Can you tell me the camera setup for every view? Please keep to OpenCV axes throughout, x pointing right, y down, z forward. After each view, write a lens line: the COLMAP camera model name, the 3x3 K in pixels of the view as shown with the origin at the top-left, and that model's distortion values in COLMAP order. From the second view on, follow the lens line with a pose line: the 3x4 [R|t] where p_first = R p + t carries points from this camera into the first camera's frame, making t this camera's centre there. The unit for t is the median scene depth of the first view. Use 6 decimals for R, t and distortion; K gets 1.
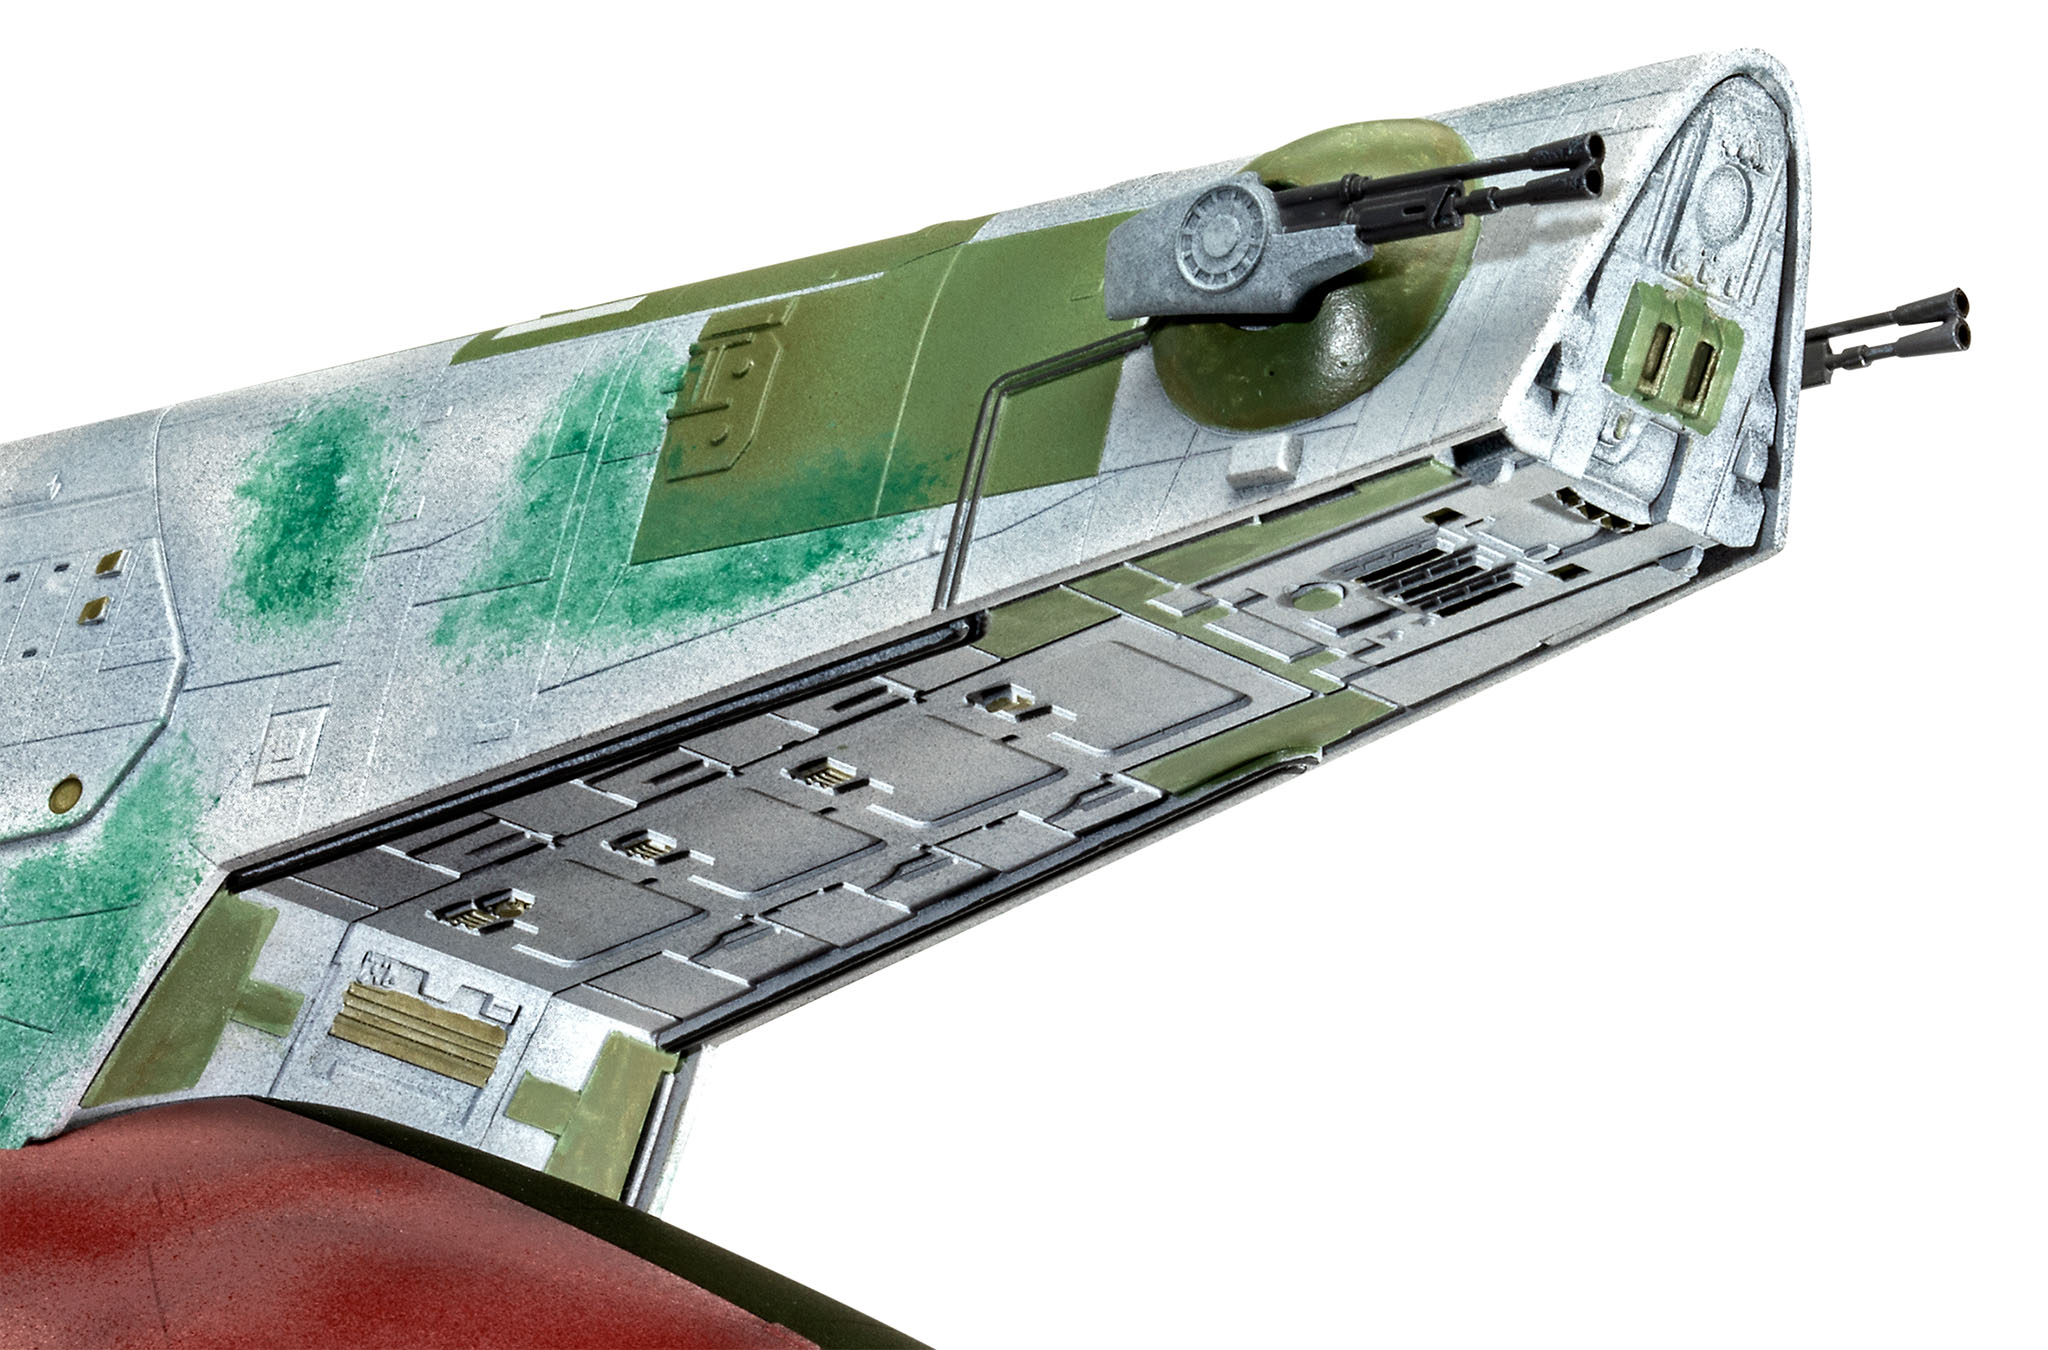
lens RADIAL K [[6282.1, 0, 1024.0], [0, 6282.1, 675.0], [0, 0, 1]] dist [0.004530, 0.911461]
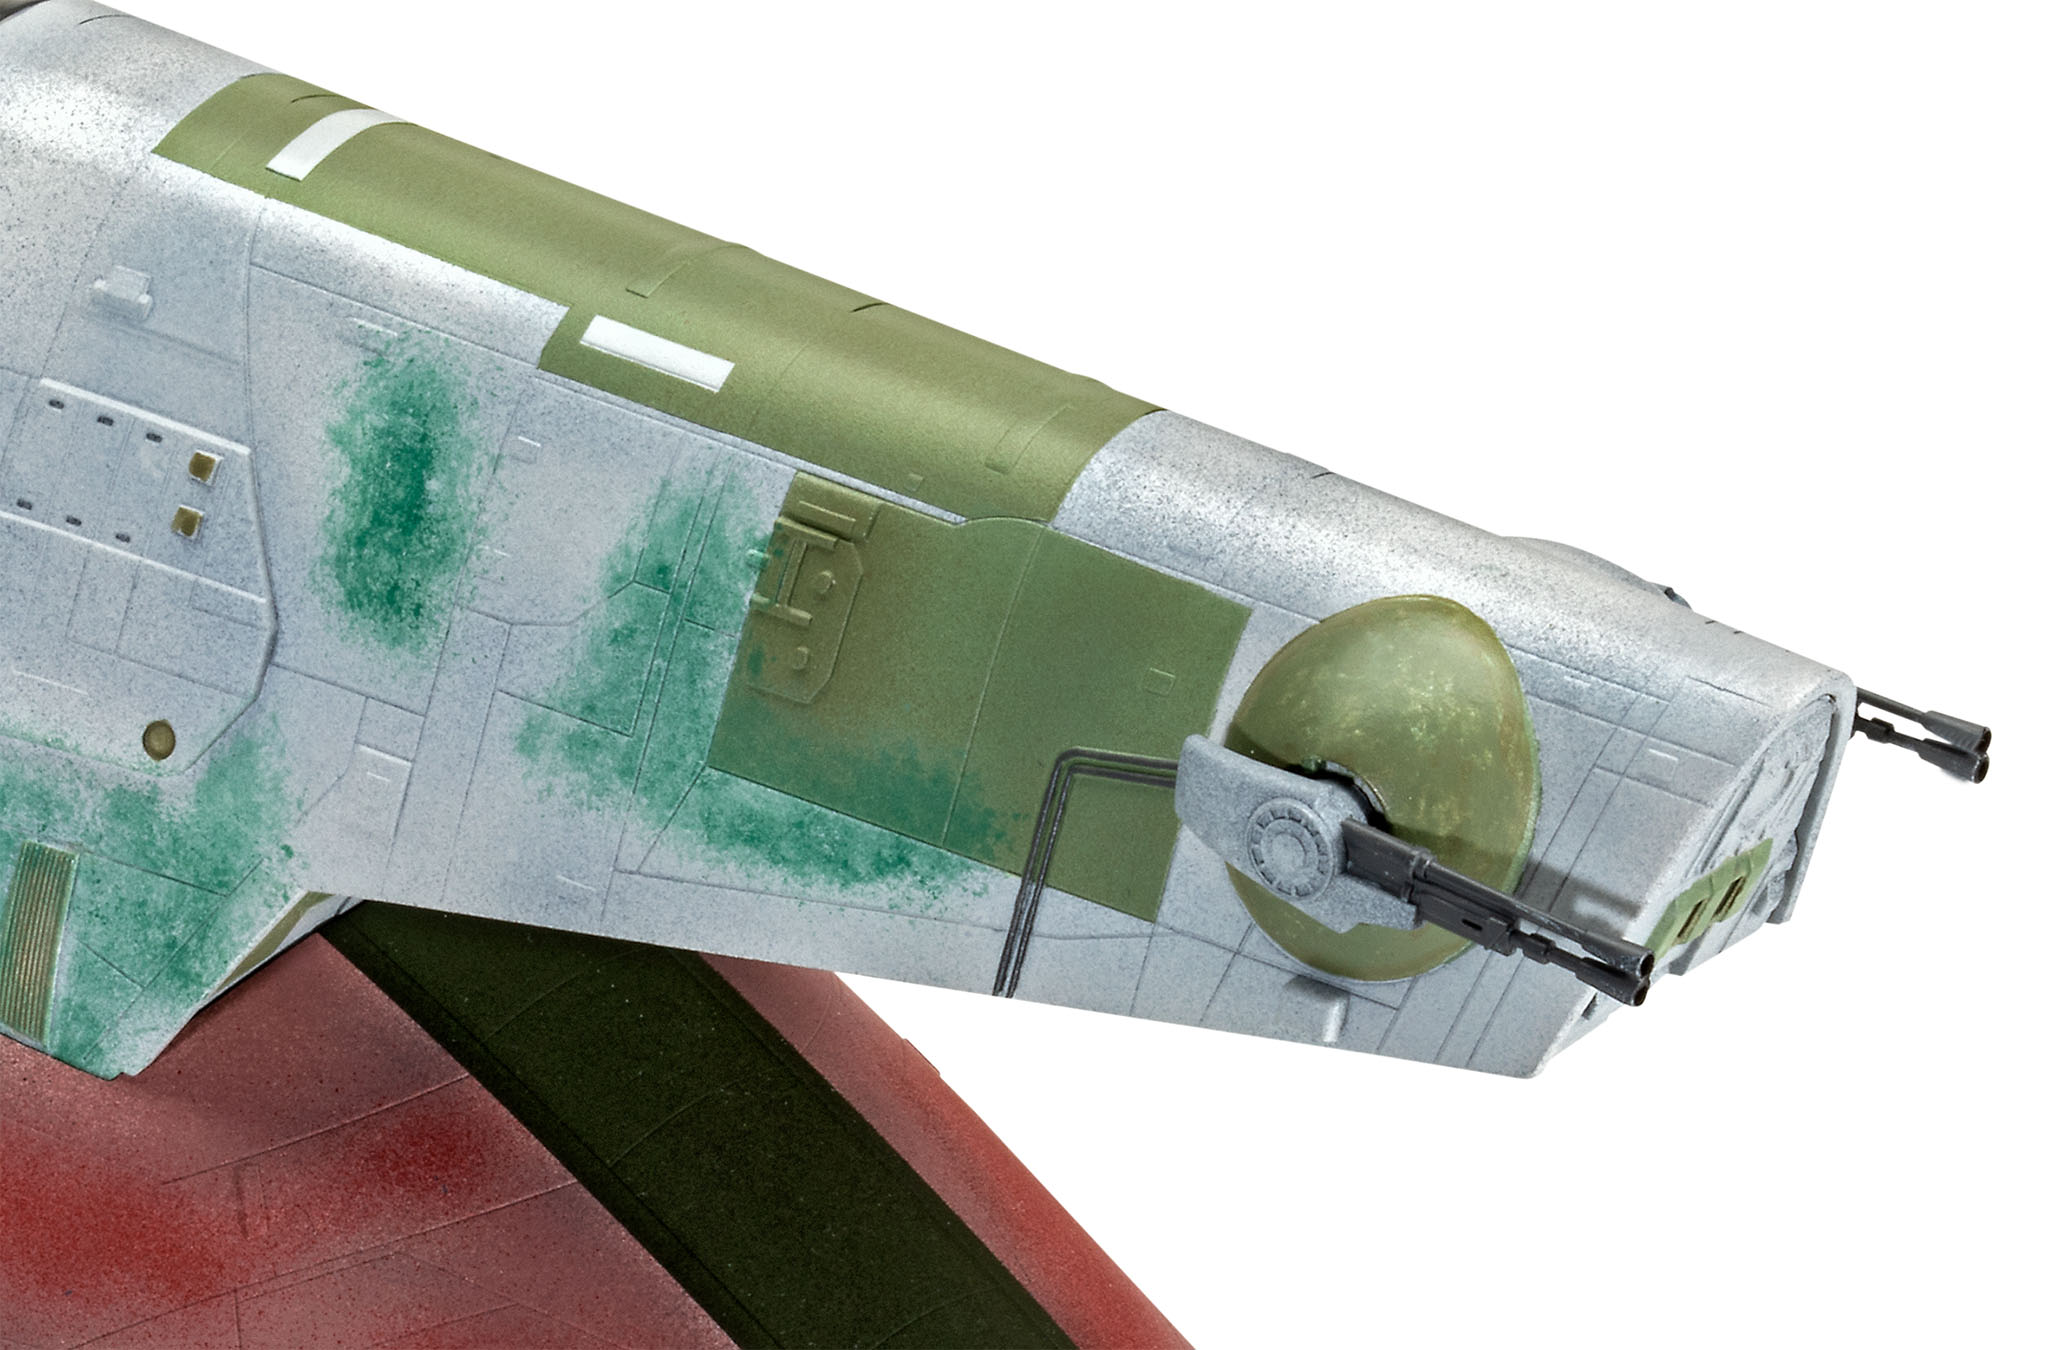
lens RADIAL K [[6282.1, 0, 1024.0], [0, 6282.1, 675.0], [0, 0, 1]] dist [0.004530, 0.911461]
pose [[0.997487, 0.067708, 0.020852, -0.031037], [-0.070678, 0.930750, 0.358761, -0.394315], [0.004883, -0.359333, 0.933197, 0.017296]]
